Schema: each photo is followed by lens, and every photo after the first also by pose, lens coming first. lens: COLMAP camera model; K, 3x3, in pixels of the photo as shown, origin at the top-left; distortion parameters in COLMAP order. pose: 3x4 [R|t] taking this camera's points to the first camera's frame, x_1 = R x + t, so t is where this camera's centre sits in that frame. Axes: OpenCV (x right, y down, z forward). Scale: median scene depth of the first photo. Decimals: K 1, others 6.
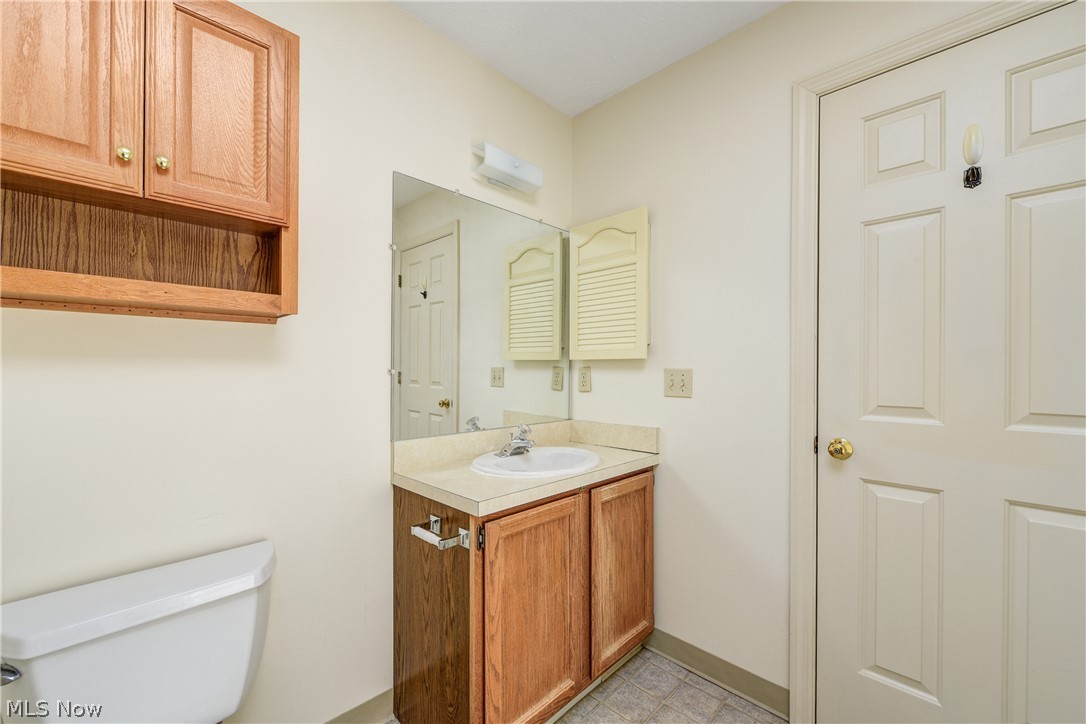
lens RADIAL K [[439.5, 0, 542.5], [0, 439.5, 362.5], [0, 0, 1]] dist [0.000460, 0.000000]
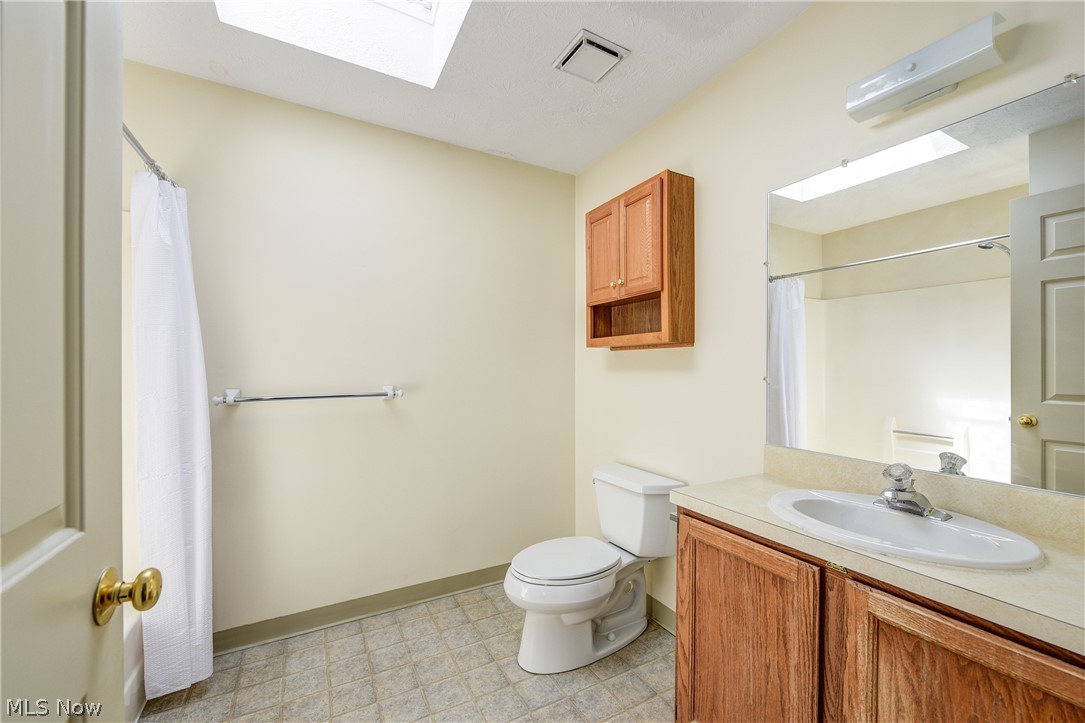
lens RADIAL K [[428.0, 0, 540.2], [0, 428.0, 366.7], [0, 0, 1]] dist [-0.002872, -0.000330]
pose [[-0.284714, -0.009042, -0.958570, 0.888634], [-0.000124, 0.999956, -0.009396, -0.003592], [0.958613, -0.002556, -0.284702, 0.826193]]
